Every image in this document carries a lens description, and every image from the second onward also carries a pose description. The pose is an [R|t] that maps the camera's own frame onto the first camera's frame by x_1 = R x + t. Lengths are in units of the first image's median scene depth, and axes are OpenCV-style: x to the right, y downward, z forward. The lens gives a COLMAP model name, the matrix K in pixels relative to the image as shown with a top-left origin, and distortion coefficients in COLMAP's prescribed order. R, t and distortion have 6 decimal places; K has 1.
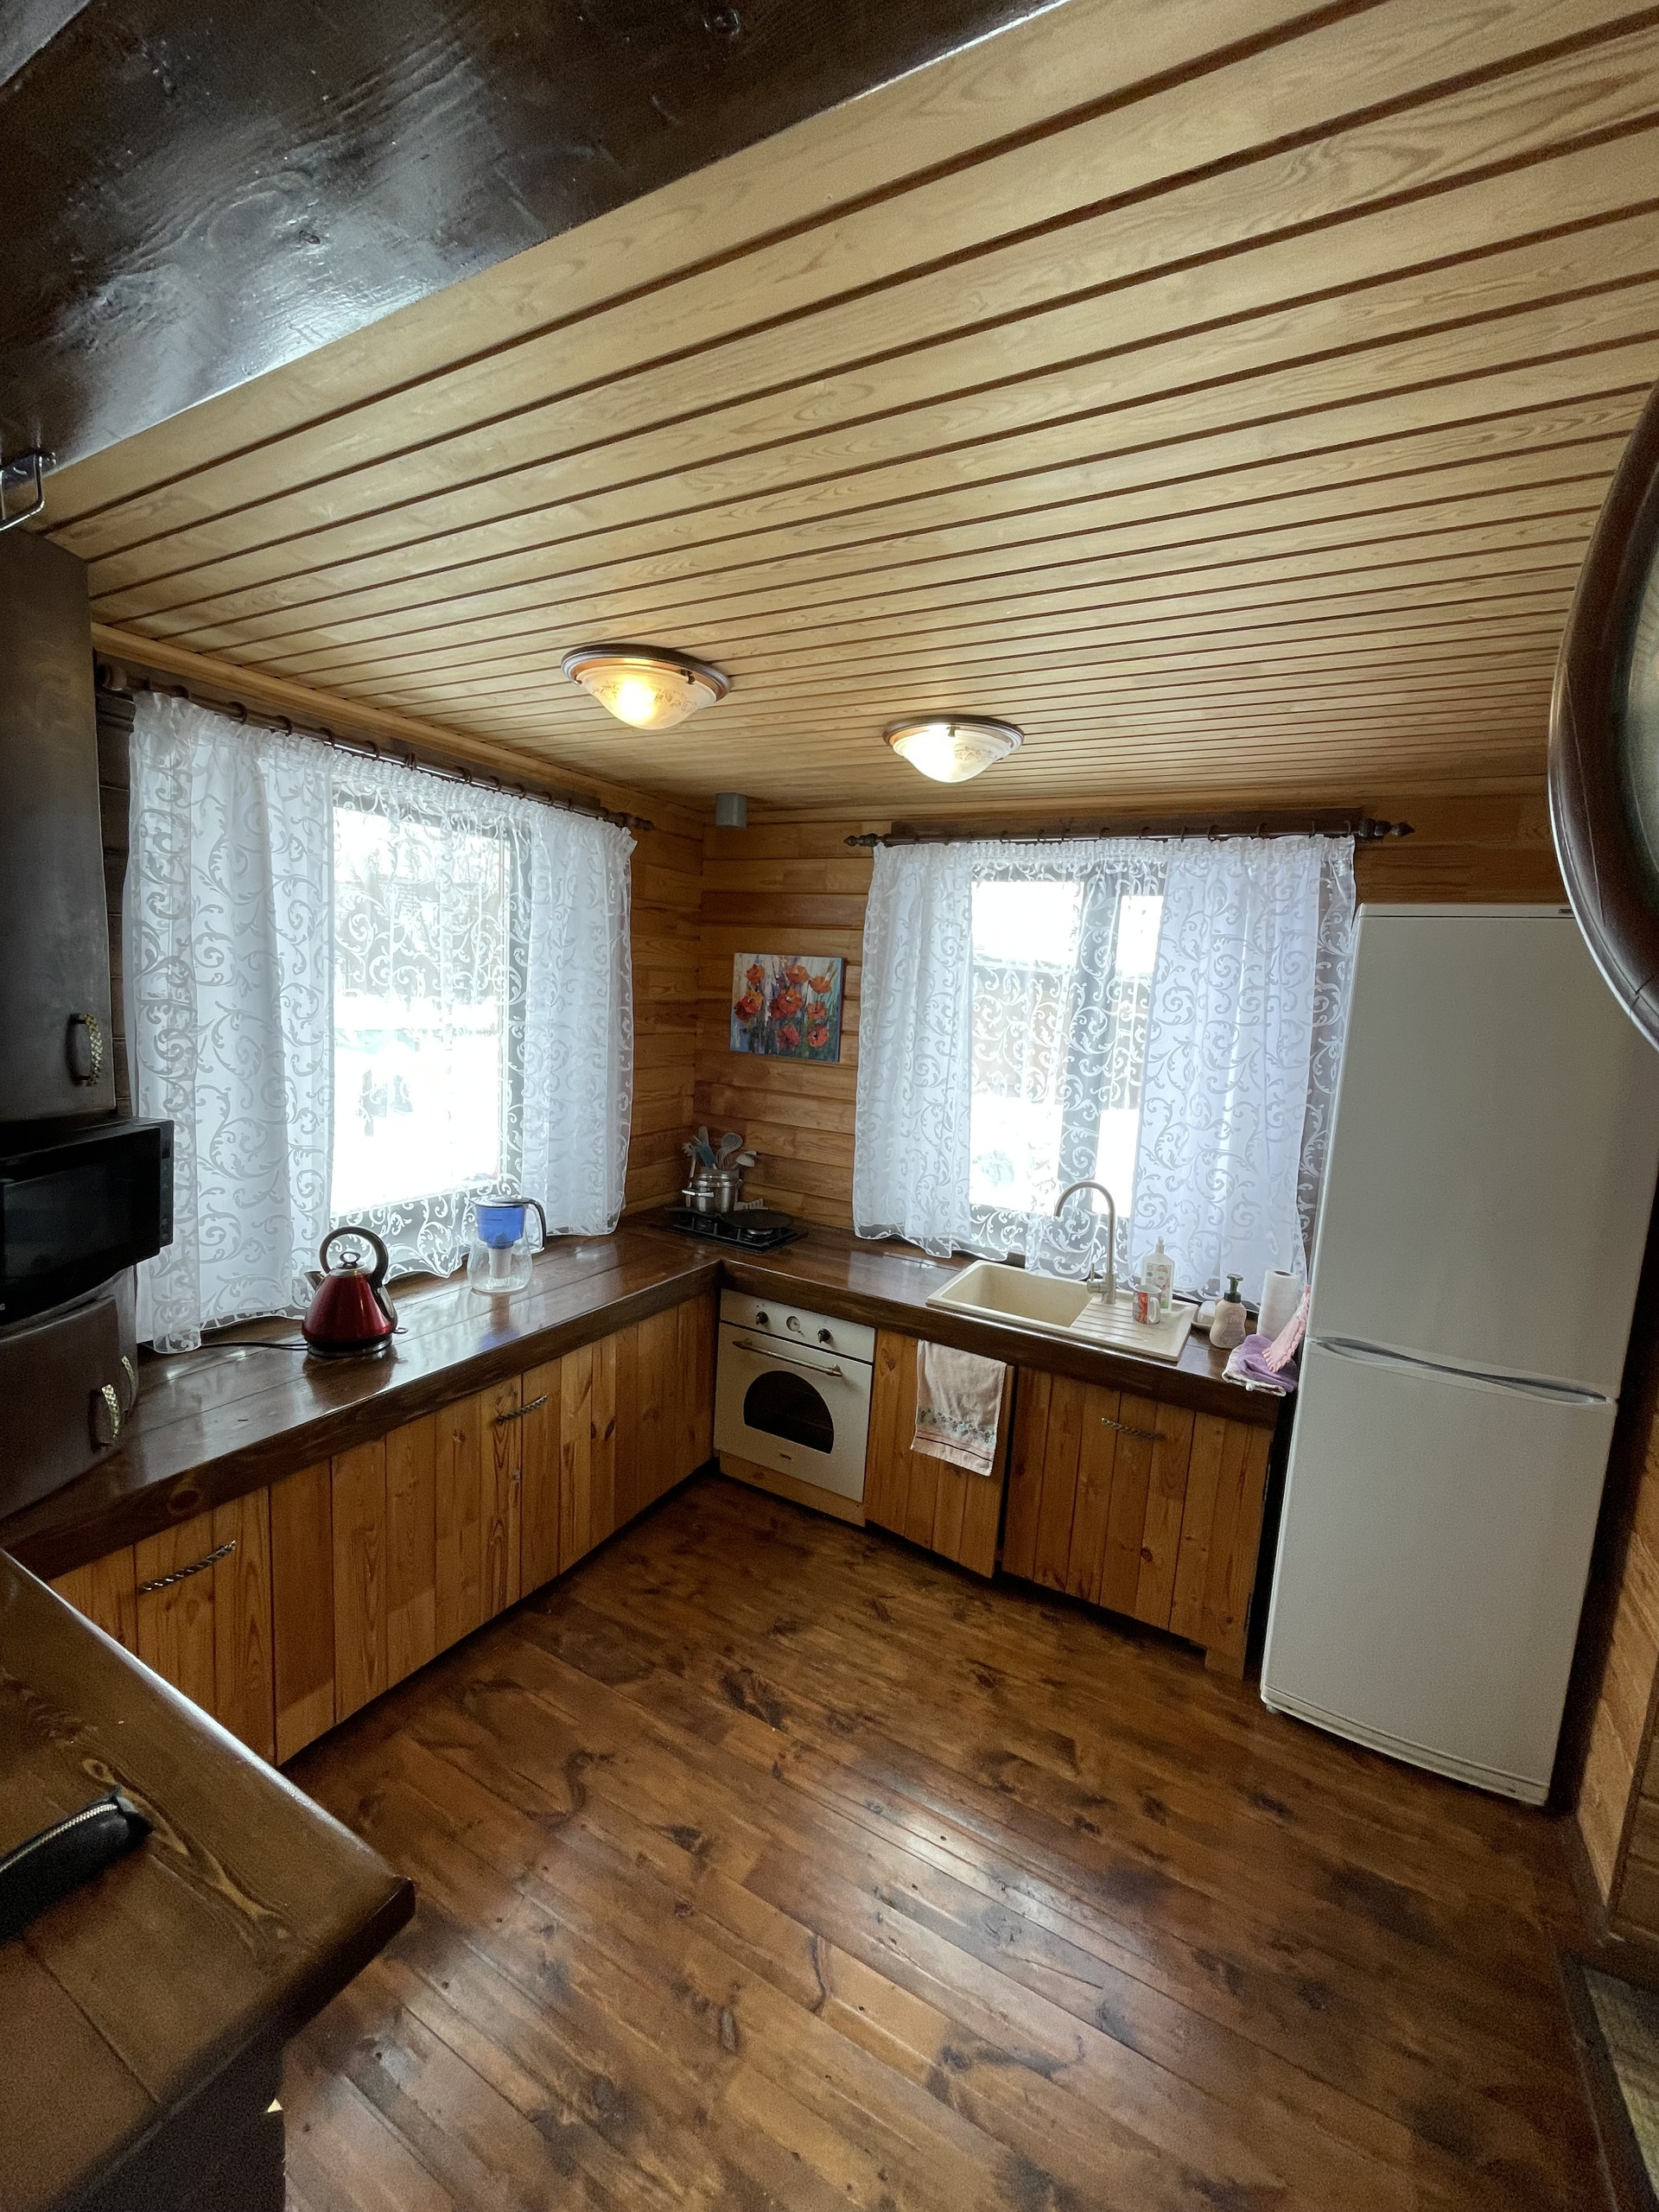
lens RADIAL K [[895.6, 0, 838.5], [0, 895.6, 1103.3], [0, 0, 1]] dist [-0.000321, -0.000587]
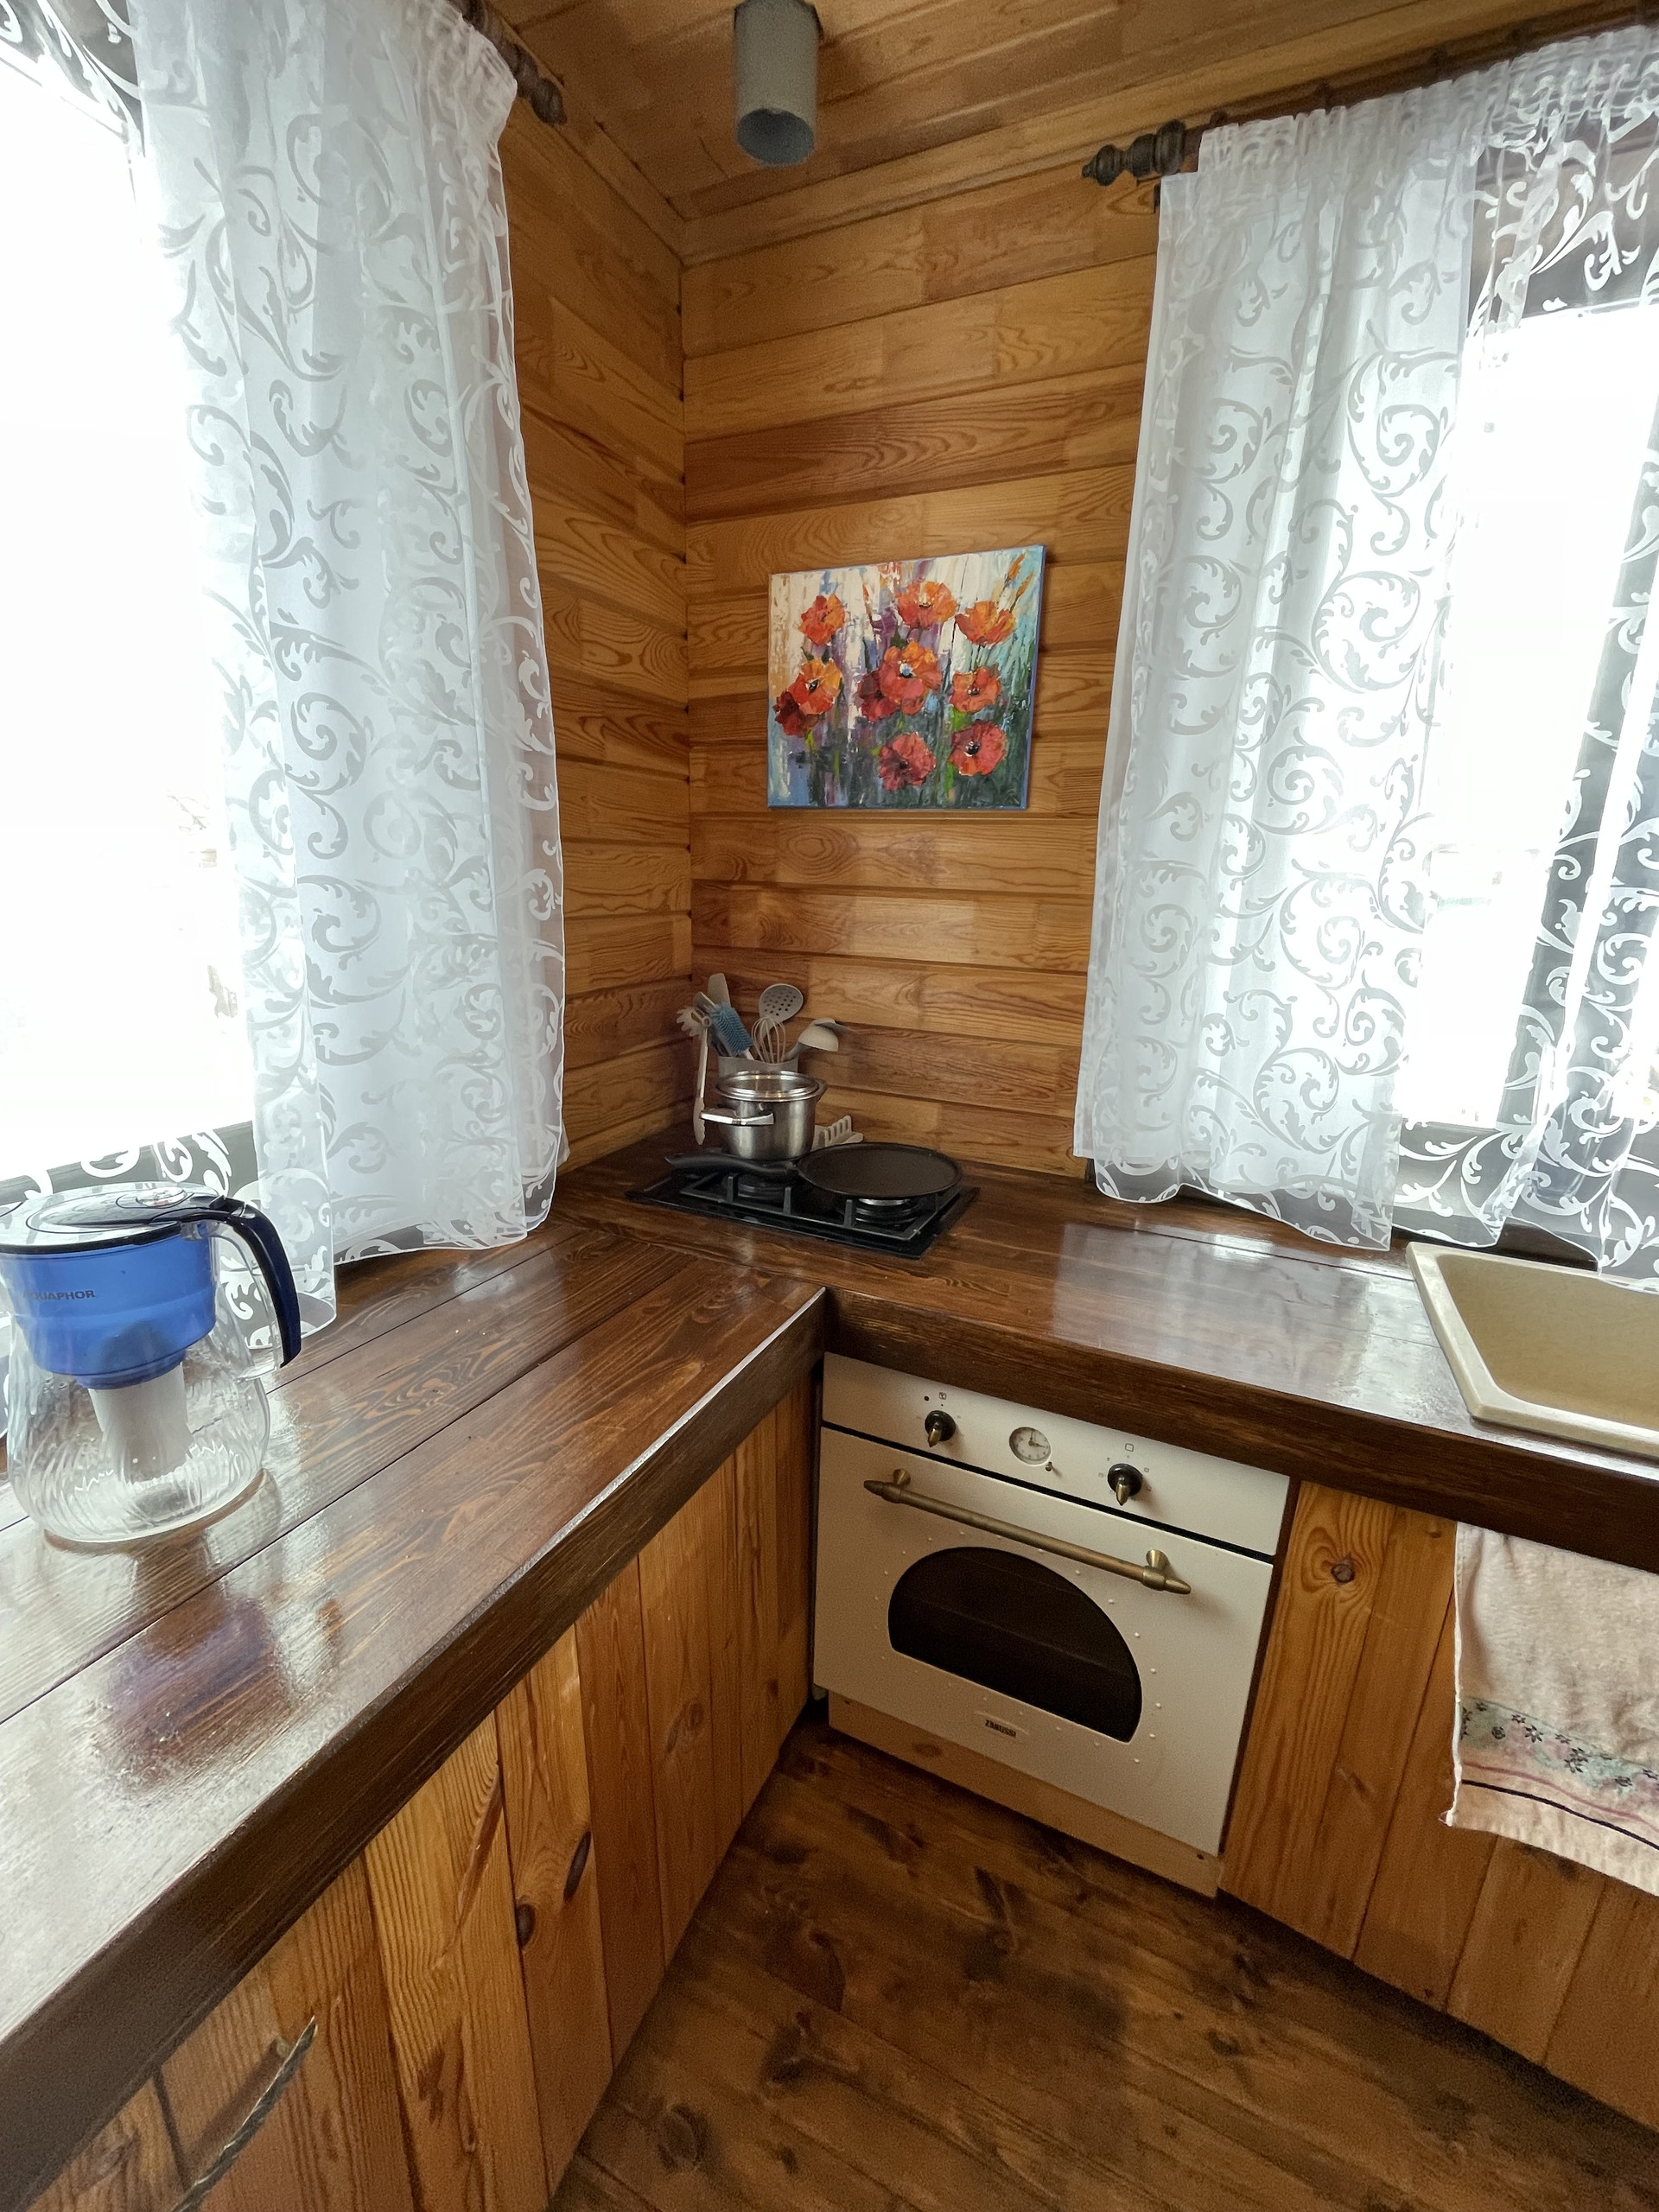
lens RADIAL K [[895.6, 0, 836.9], [0, 895.6, 1102.1], [0, 0, 1]] dist [-0.000321, -0.000587]
pose [[0.996764, -0.049682, 0.063185, -0.139565], [0.041215, 0.990803, 0.128885, 0.040321], [-0.069007, -0.125863, 0.989645, 0.587198]]
